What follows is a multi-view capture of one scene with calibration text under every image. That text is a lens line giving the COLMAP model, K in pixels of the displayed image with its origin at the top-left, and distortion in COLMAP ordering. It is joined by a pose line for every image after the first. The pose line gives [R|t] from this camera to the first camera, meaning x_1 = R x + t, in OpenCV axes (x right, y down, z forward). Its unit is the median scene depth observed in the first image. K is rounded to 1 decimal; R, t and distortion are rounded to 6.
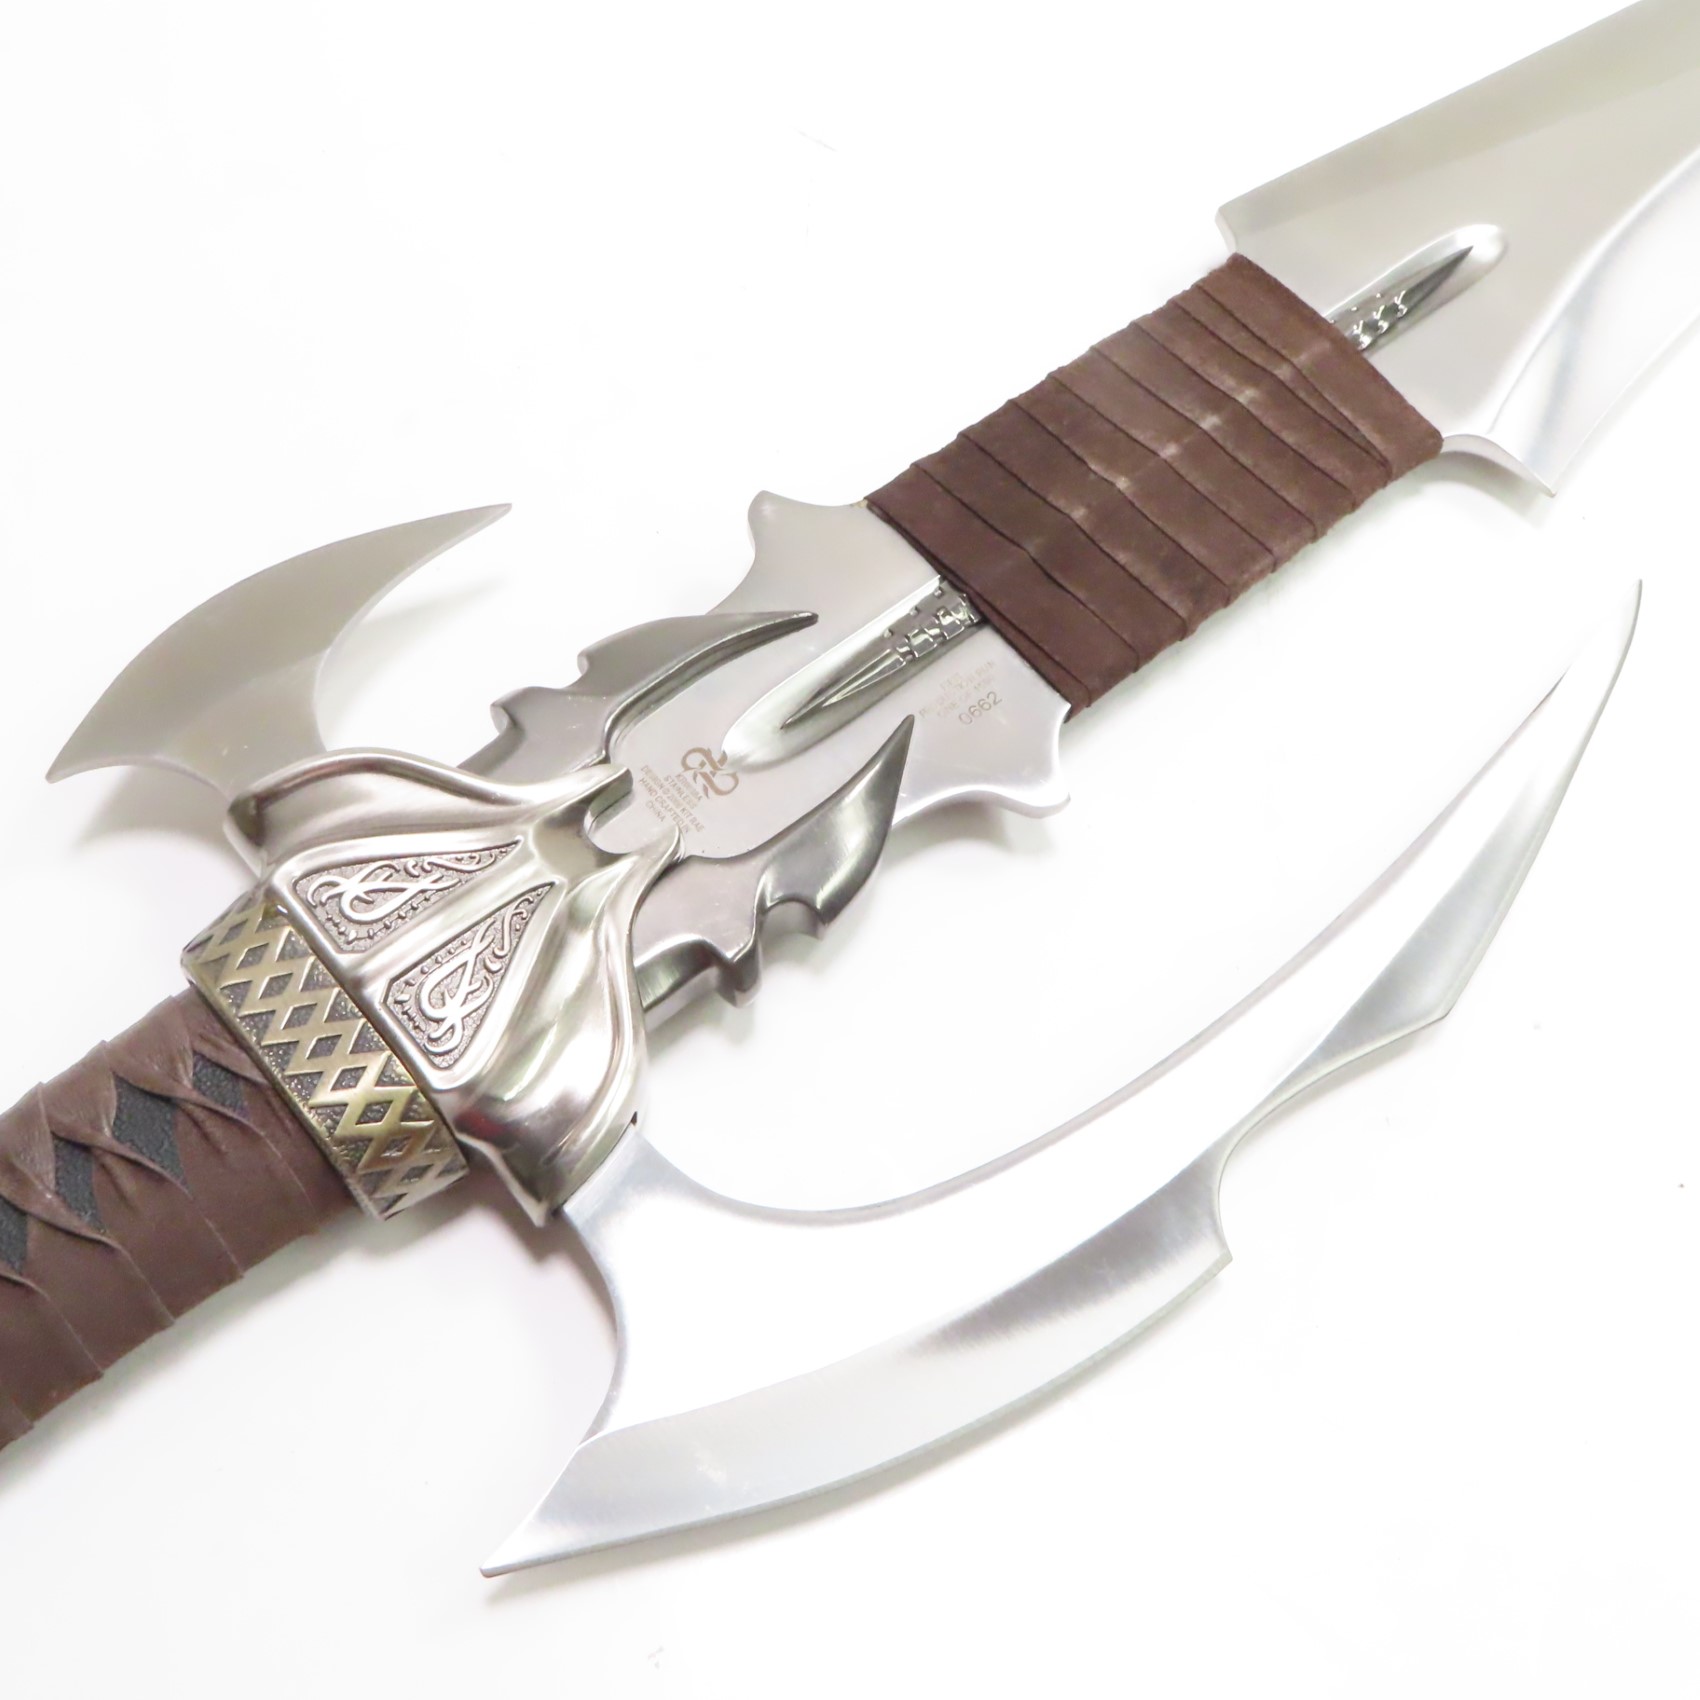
lens RADIAL K [[1843.2, 0, 847.4], [0, 1843.2, 890.3], [0, 0, 1]] dist [-0.049748, -0.021169]
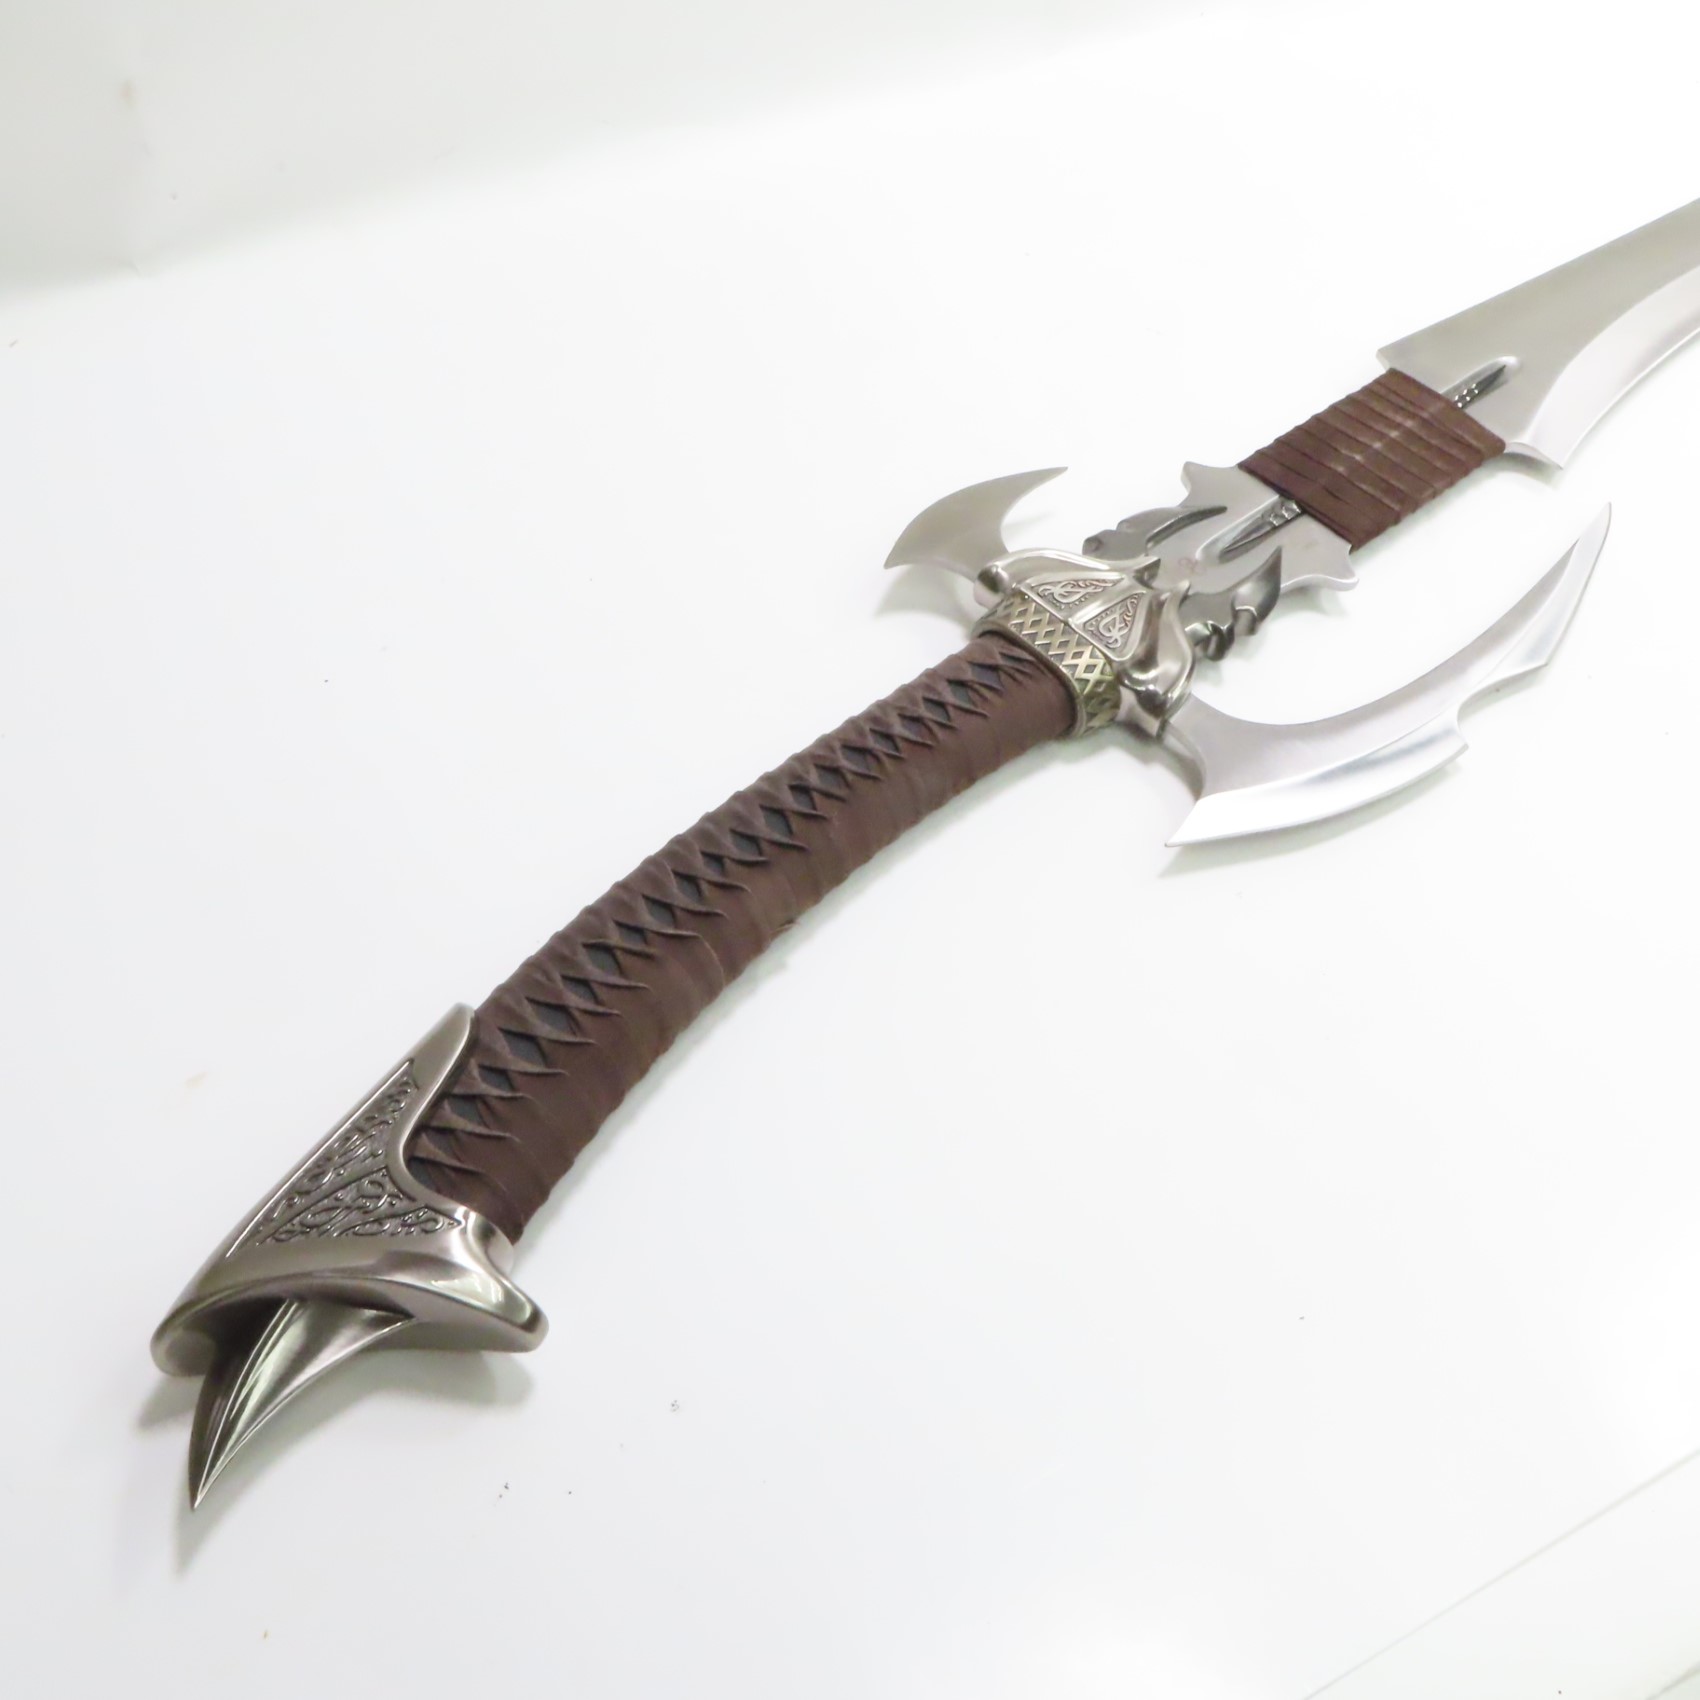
lens RADIAL K [[1843.2, 0, 847.4], [0, 1843.2, 890.3], [0, 0, 1]] dist [-0.049748, -0.021169]
pose [[0.999000, -0.023116, 0.038269, -0.527905], [0.031213, 0.973438, -0.226813, 0.719681], [-0.032009, 0.227781, 0.973186, -0.895223]]
